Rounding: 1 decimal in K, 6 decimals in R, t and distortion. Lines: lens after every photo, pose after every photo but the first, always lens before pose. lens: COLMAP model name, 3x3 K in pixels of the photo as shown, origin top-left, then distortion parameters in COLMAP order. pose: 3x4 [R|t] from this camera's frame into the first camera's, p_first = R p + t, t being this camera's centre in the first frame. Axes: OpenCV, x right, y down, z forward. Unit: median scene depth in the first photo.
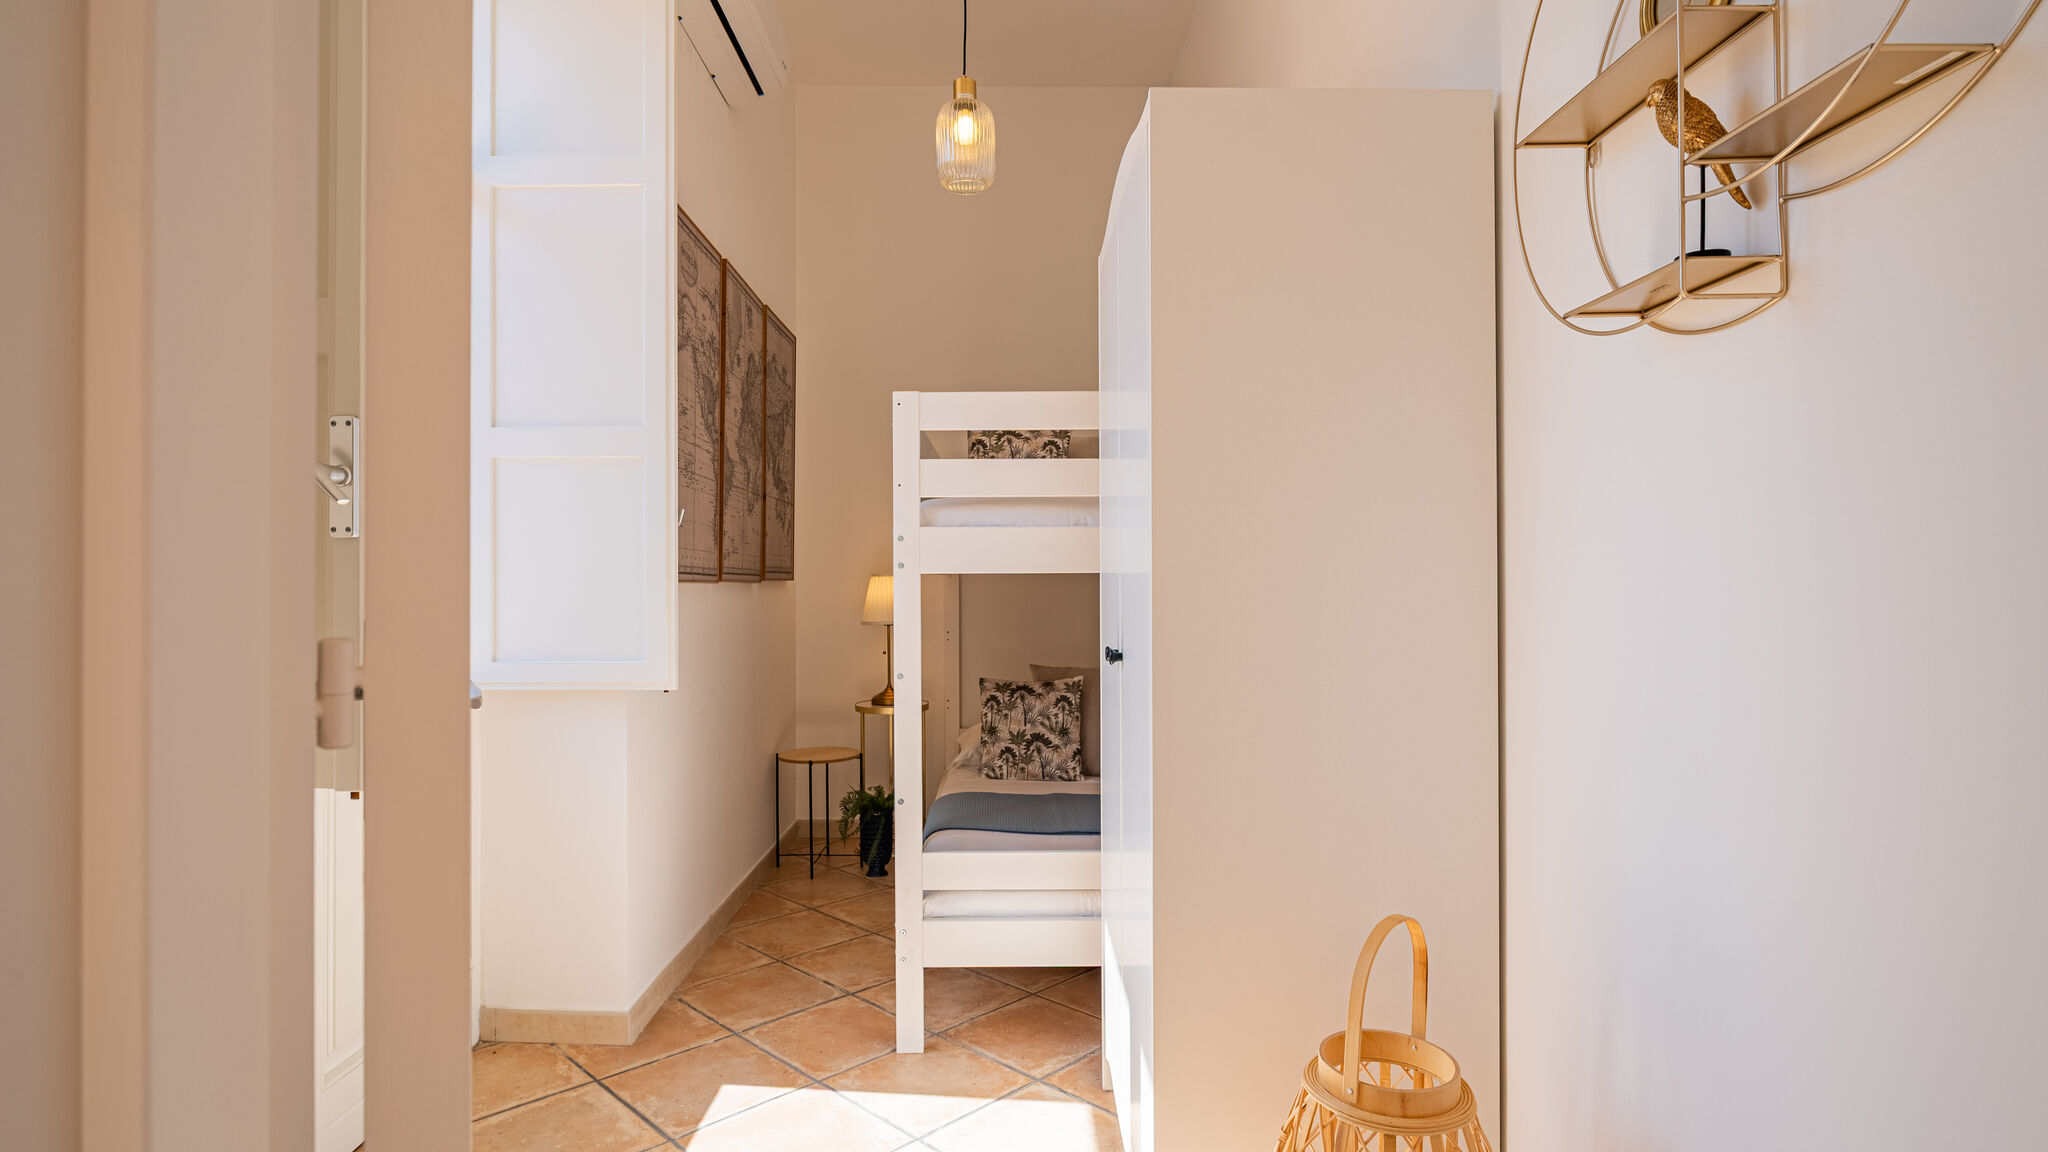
lens RADIAL K [[1045.6, 0, 1024.0], [0, 1045.6, 576.0], [0, 0, 1]] dist [-0.001370, -0.000346]
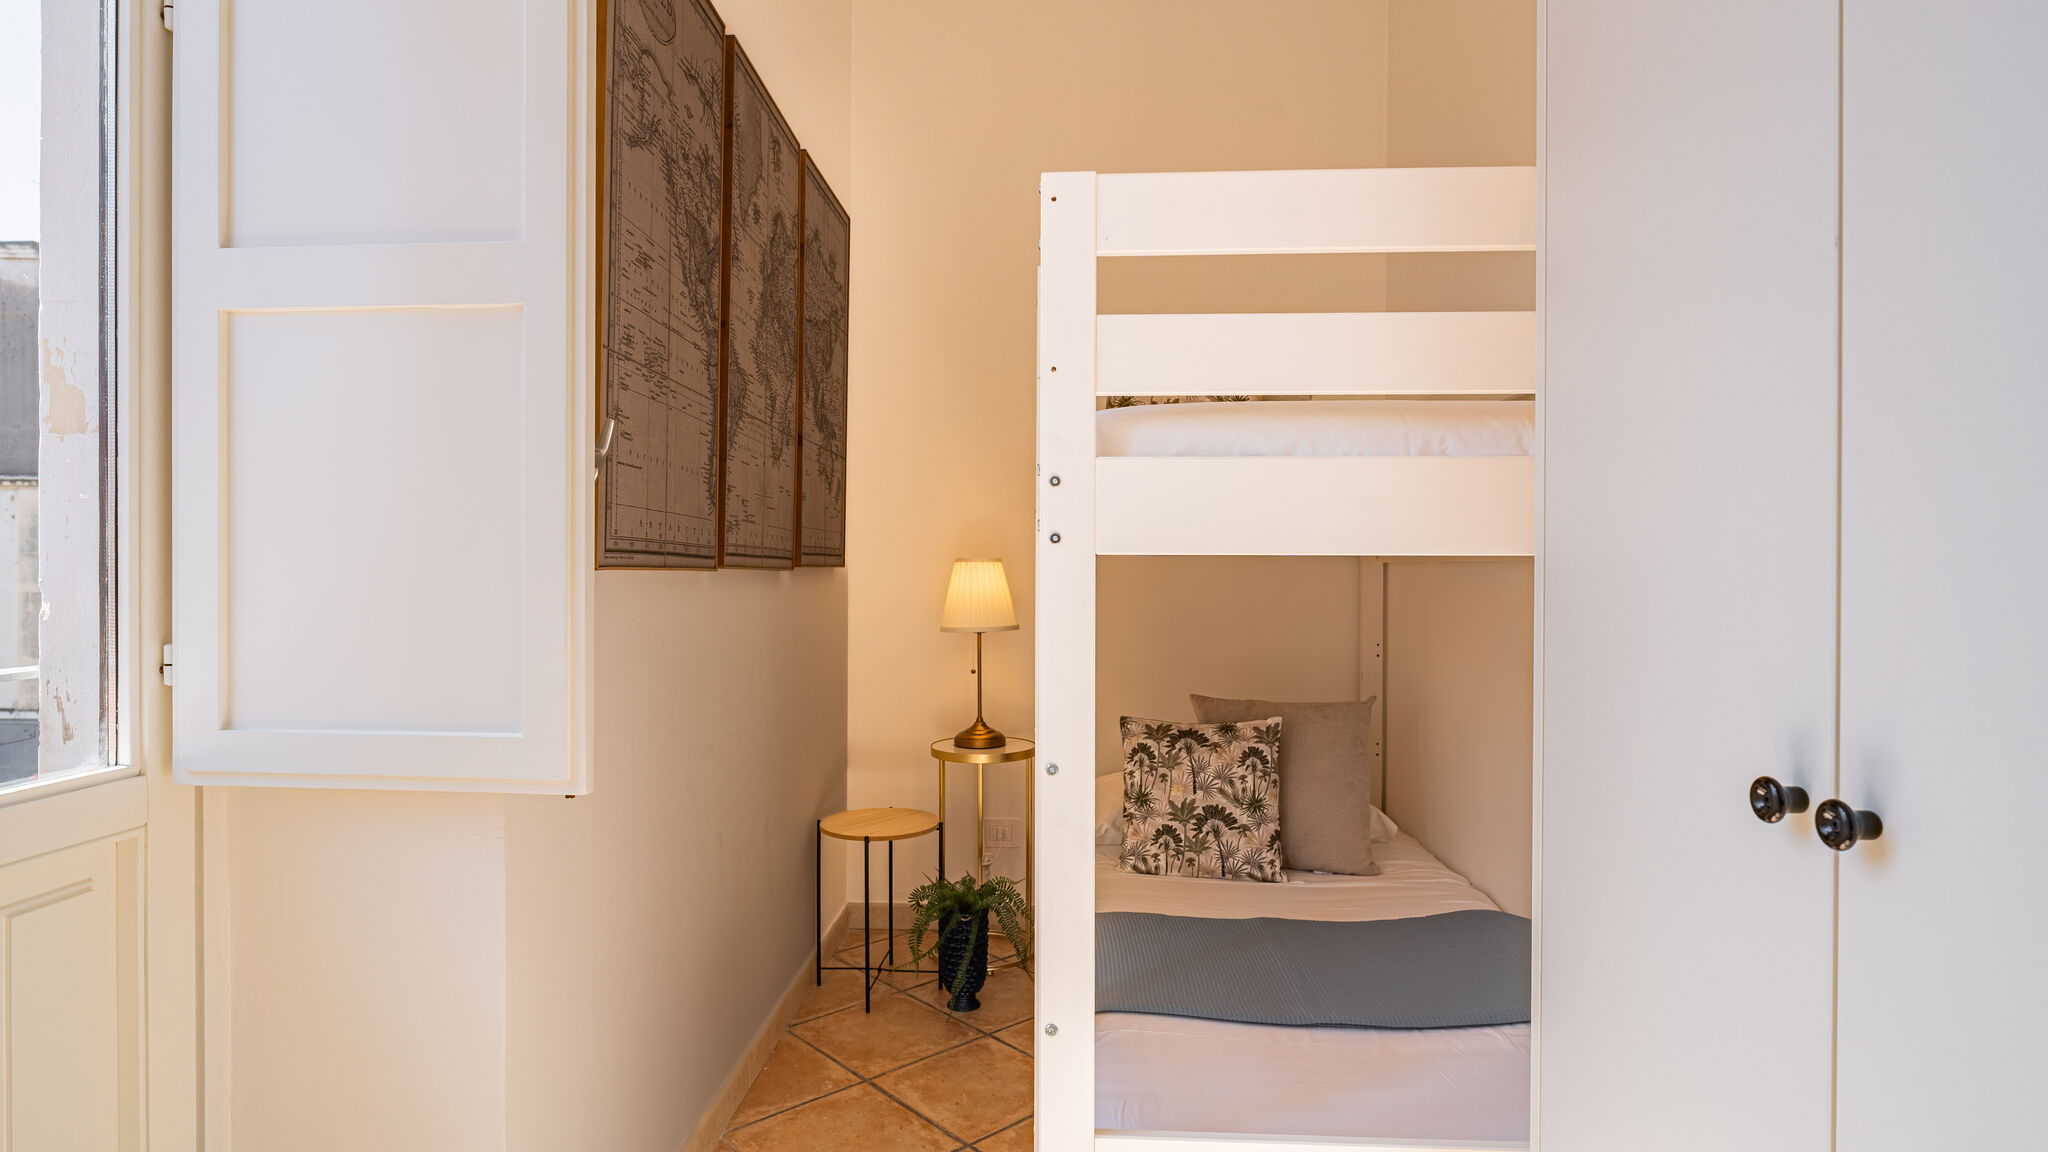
lens RADIAL K [[1045.6, 0, 1024.0], [0, 1045.6, 576.0], [0, 0, 1]] dist [-0.001370, -0.000346]
pose [[0.998499, 0.008123, -0.054162, -0.070454], [-0.007557, 0.999915, 0.010642, 0.002038], [0.054244, -0.010217, 0.998475, 0.346900]]
